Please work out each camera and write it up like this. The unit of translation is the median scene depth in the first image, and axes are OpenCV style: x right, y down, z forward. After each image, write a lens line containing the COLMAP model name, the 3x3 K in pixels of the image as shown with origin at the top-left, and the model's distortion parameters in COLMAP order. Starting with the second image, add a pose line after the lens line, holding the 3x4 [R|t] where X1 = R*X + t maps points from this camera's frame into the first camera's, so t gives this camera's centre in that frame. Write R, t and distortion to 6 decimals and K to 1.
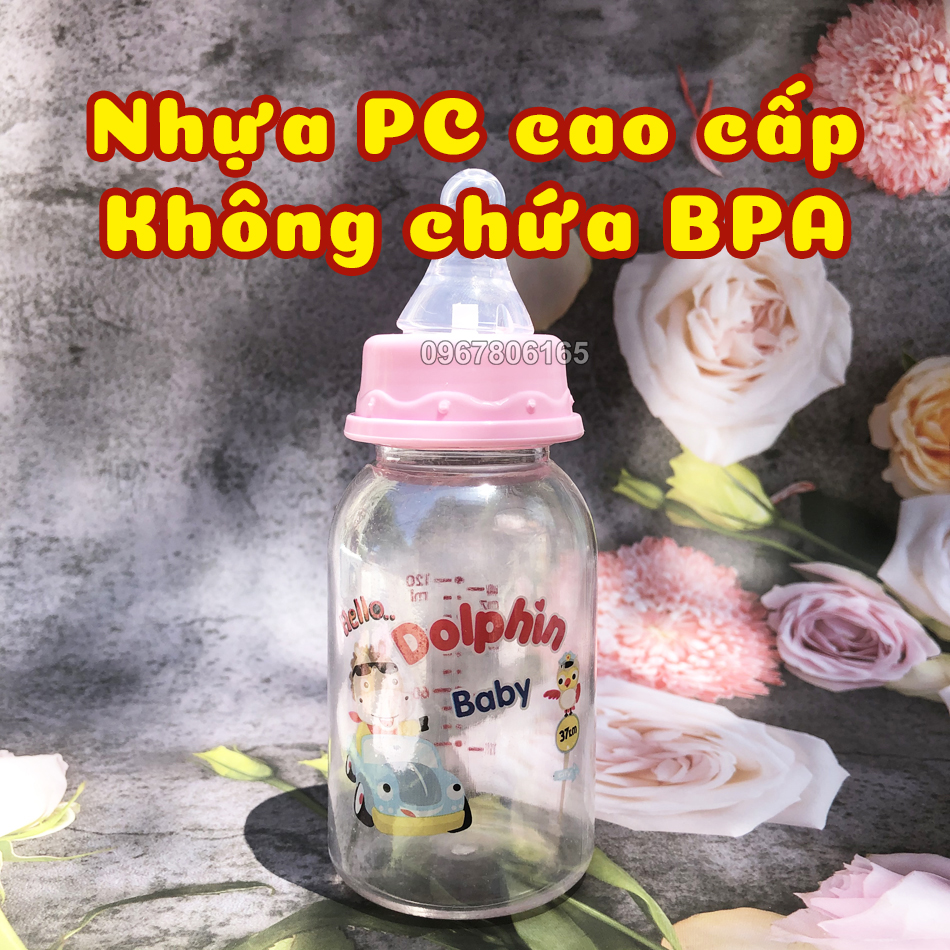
lens RADIAL K [[1289.5, 0, 483.5], [0, 1289.5, 465.7], [0, 0, 1]] dist [-0.024962, 0.000000]
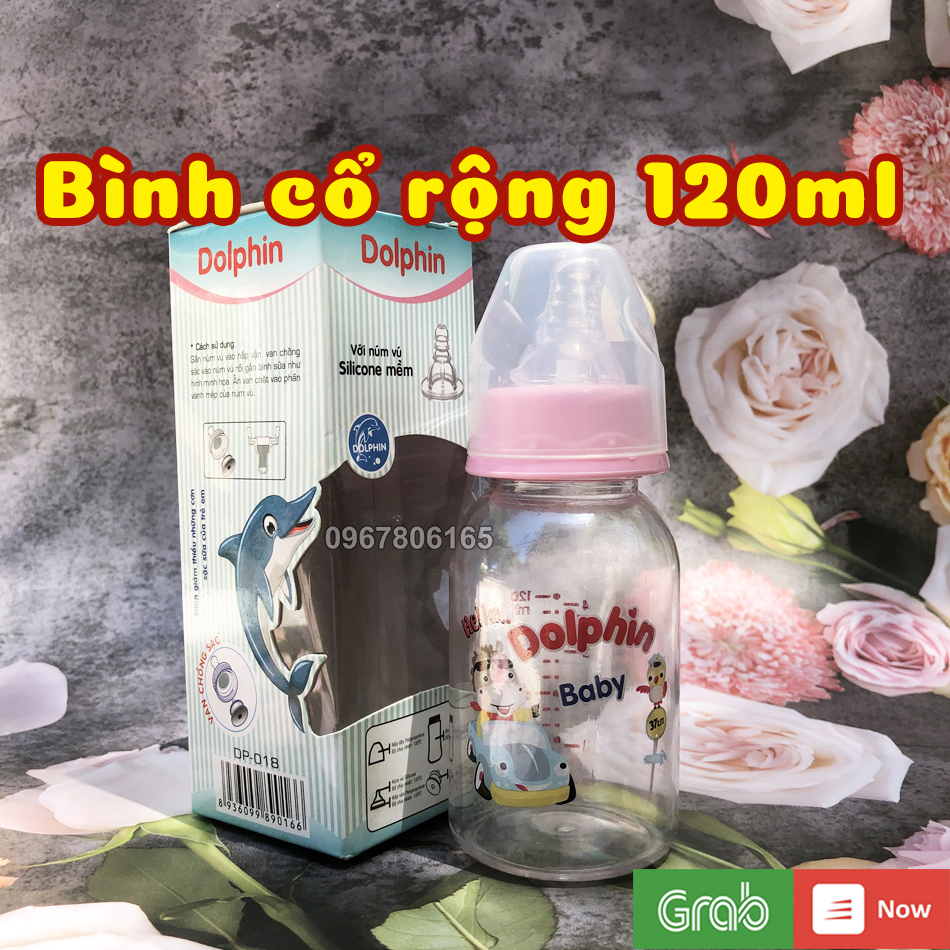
lens RADIAL K [[1289.5, 0, 470.5], [0, 1289.5, 441.1], [0, 0, 1]] dist [-0.024962, 0.000000]
pose [[0.999936, -0.003615, -0.010701, -0.065607], [0.003117, 0.998929, -0.046169, 0.002209], [0.010856, 0.046133, 0.998876, -0.115729]]
